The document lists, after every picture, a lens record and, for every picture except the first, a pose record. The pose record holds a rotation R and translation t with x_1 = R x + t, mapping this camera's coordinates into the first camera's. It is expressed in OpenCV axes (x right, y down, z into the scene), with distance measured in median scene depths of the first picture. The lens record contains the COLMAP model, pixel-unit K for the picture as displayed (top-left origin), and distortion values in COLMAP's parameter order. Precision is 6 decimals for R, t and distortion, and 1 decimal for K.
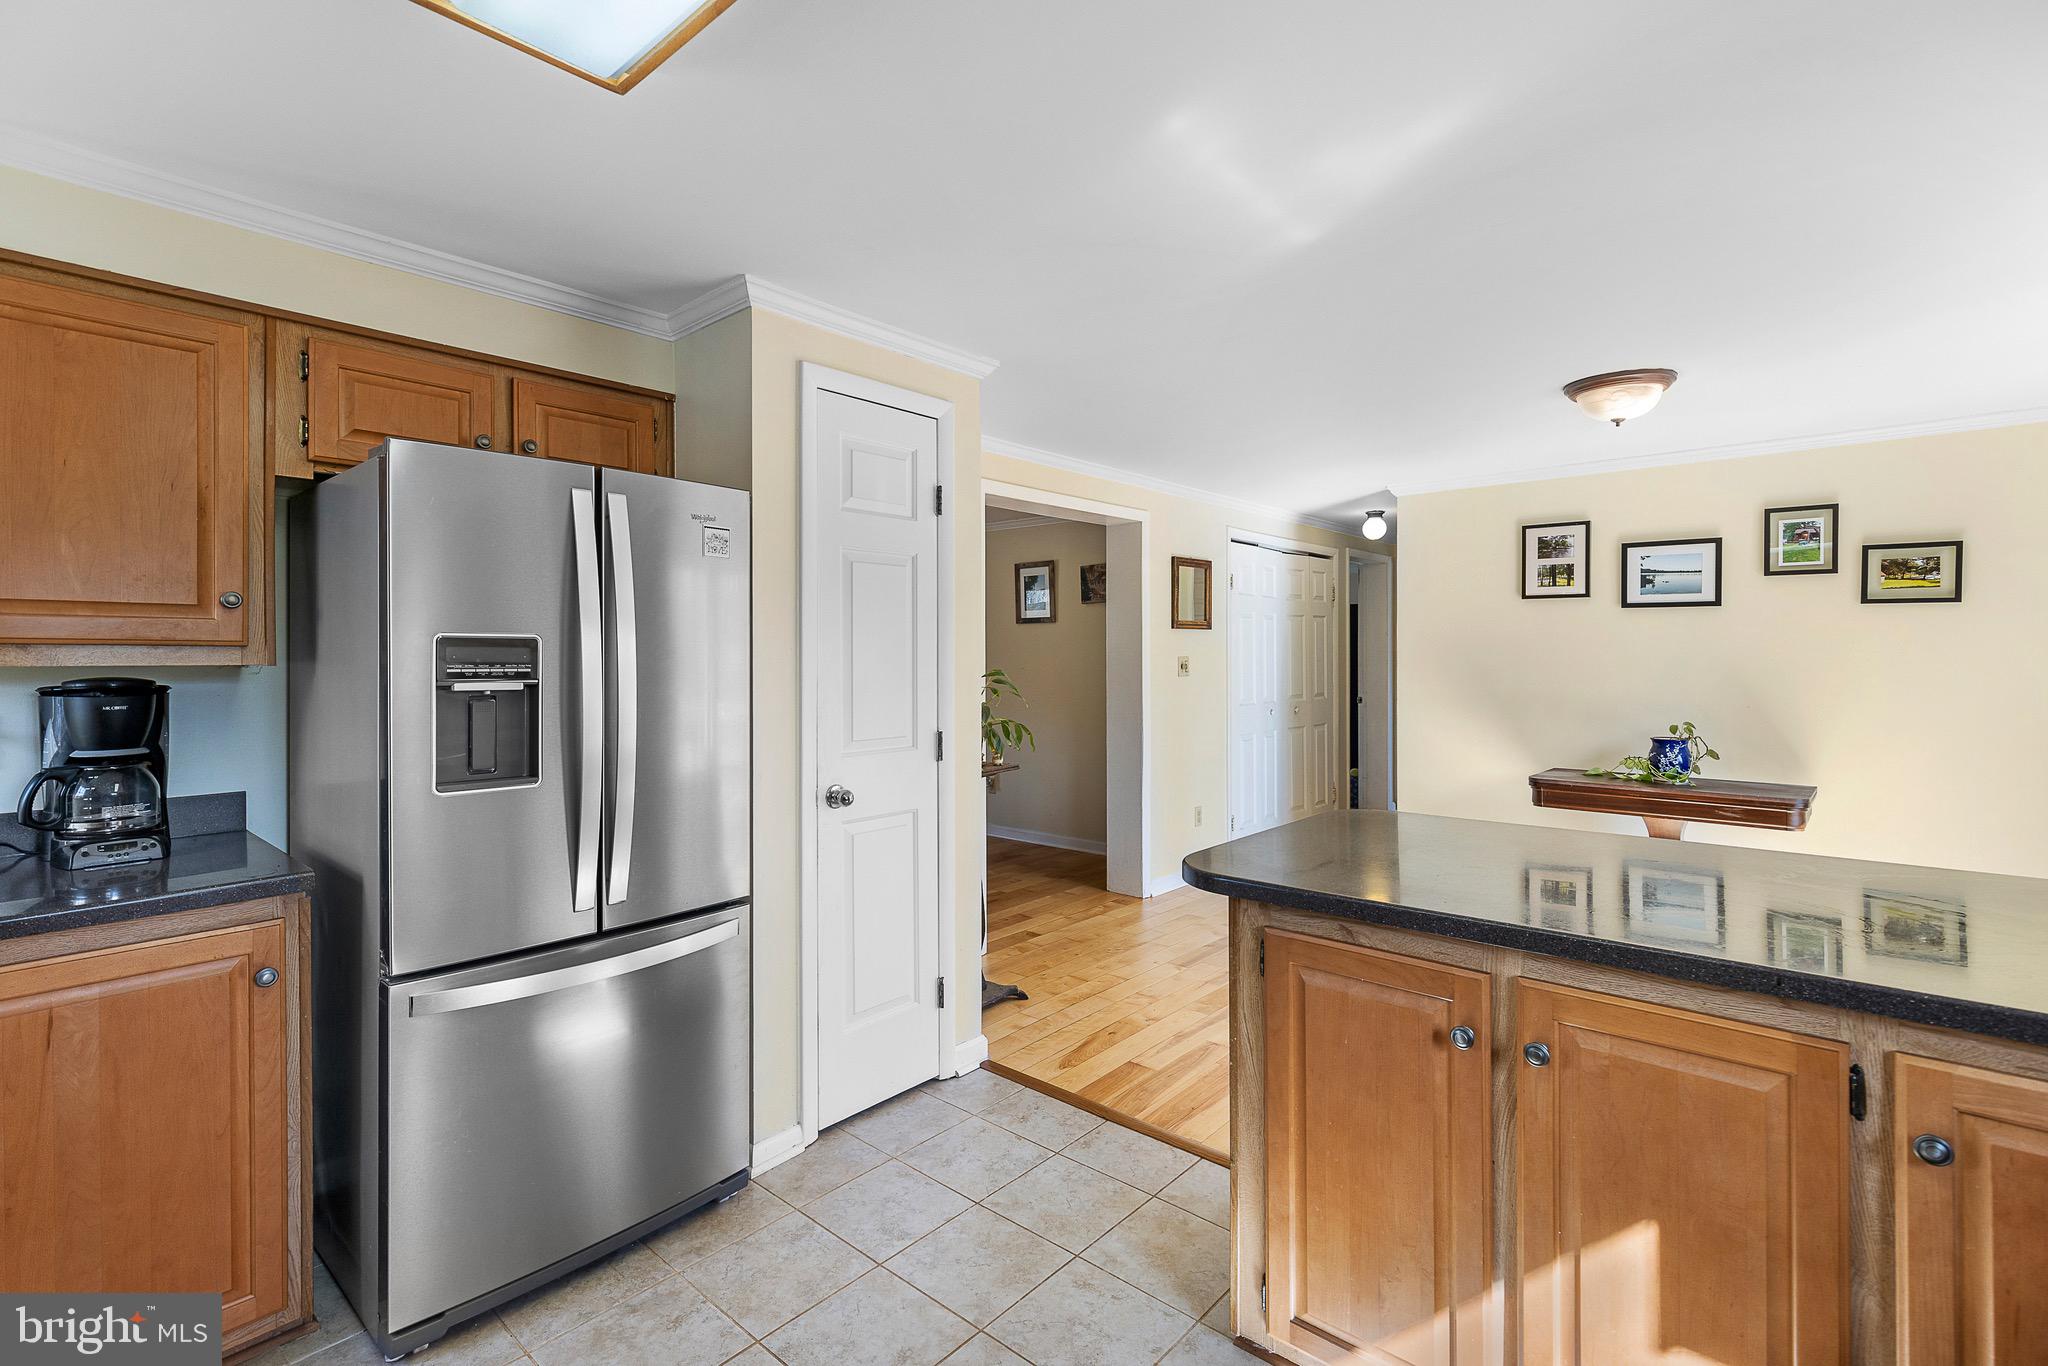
lens RADIAL K [[942.1, 0, 1017.2], [0, 942.1, 654.1], [0, 0, 1]] dist [0.003767, 0.000324]
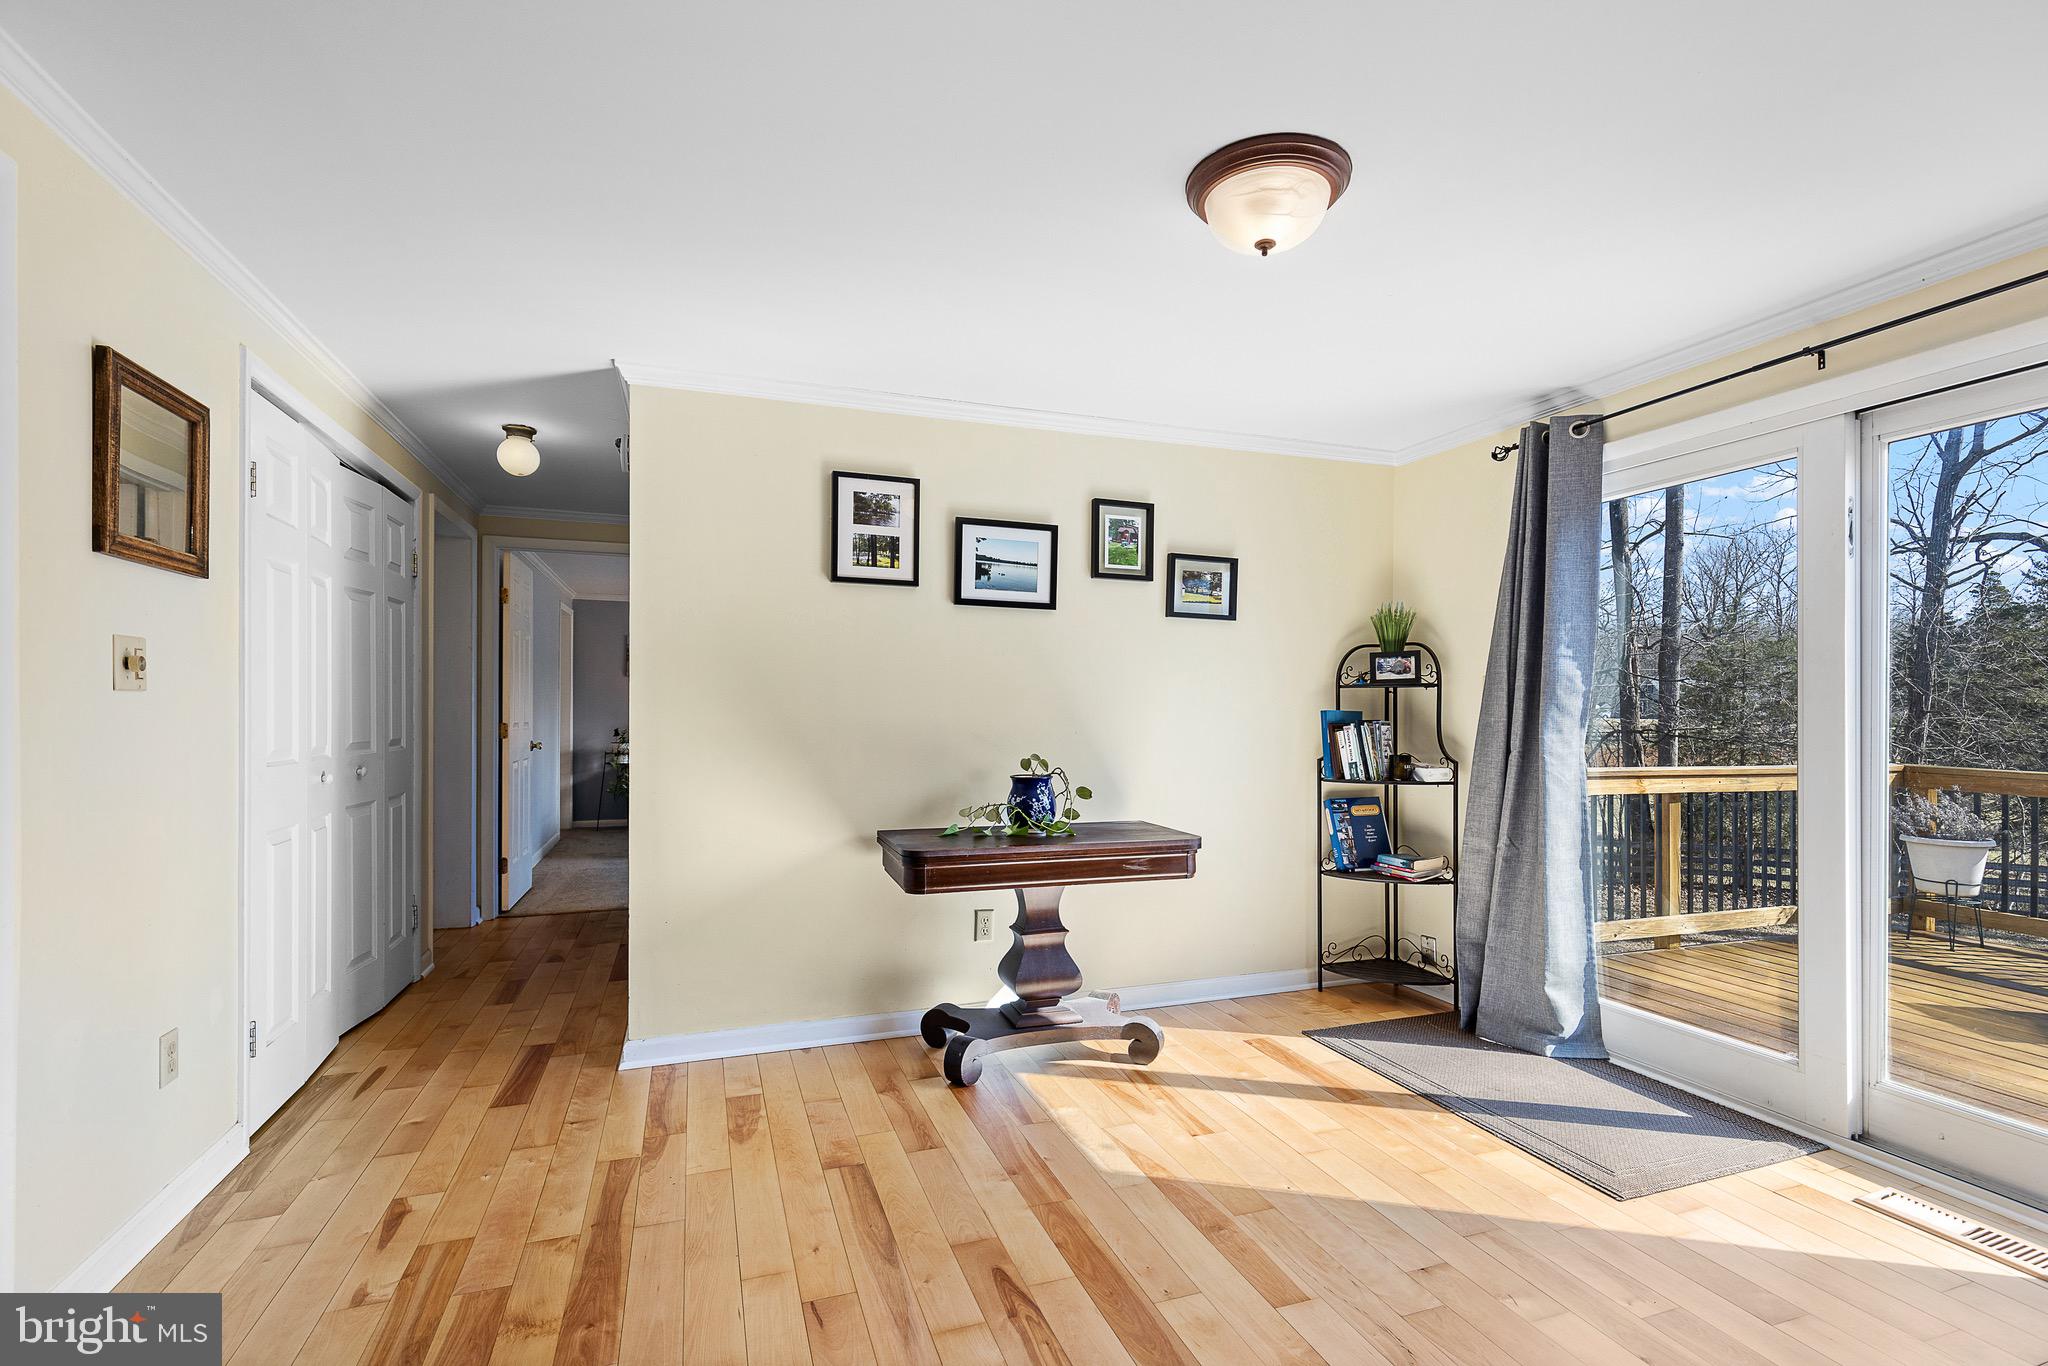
lens RADIAL K [[925.4, 0, 1020.2], [0, 925.4, 708.0], [0, 0, 1]] dist [0.003882, 0.000259]
pose [[0.482566, 0.007321, 0.875829, 0.033772], [-0.004408, 0.999973, -0.005930, 0.038508], [-0.875848, -0.000999, 0.482586, 0.643499]]
